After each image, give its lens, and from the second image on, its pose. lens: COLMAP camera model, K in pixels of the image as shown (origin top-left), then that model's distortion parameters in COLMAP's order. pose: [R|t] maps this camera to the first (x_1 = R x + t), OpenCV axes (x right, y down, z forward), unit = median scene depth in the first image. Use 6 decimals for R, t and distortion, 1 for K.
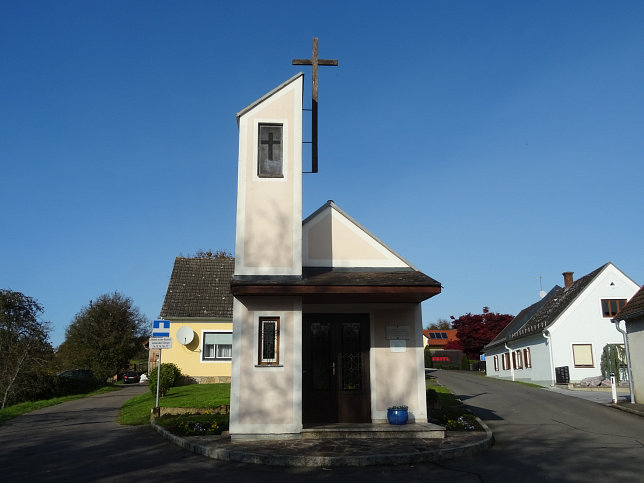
lens RADIAL K [[571.4, 0, 322.0], [0, 571.4, 241.5], [0, 0, 1]] dist [0.000286, 0.003089]
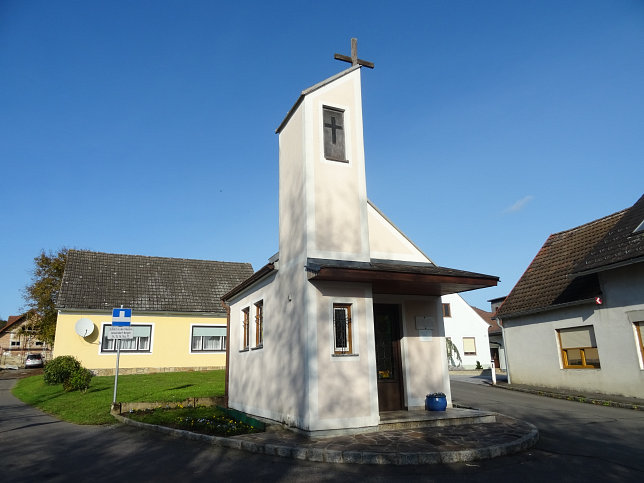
lens RADIAL K [[462.2, 0, 322.0], [0, 462.2, 241.5], [0, 0, 1]] dist [0.002826, 0.000644]
pose [[0.936626, 0.075757, 0.342042, -0.367049], [-0.065190, 0.996976, -0.042303, 0.059044], [-0.344213, 0.017325, 0.938732, 0.264138]]
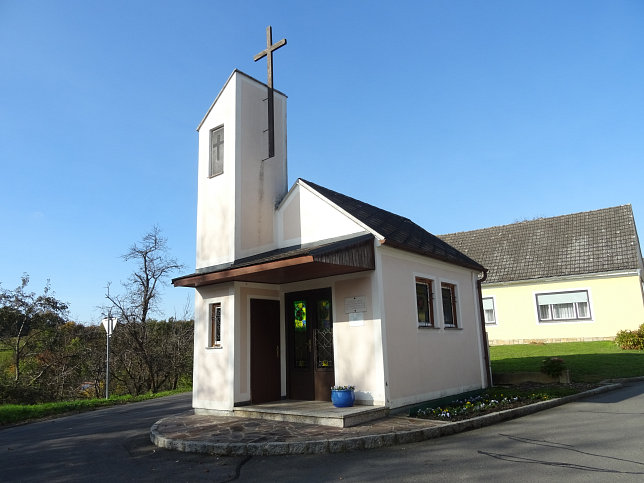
lens RADIAL K [[483.4, 0, 322.0], [0, 483.4, 241.5], [0, 0, 1]] dist [0.039712, 0.001793]
pose [[0.741491, -0.160049, -0.651594, 0.637645], [0.186614, 0.982010, -0.028848, 0.075124], [0.644489, -0.100206, 0.758019, 0.404428]]
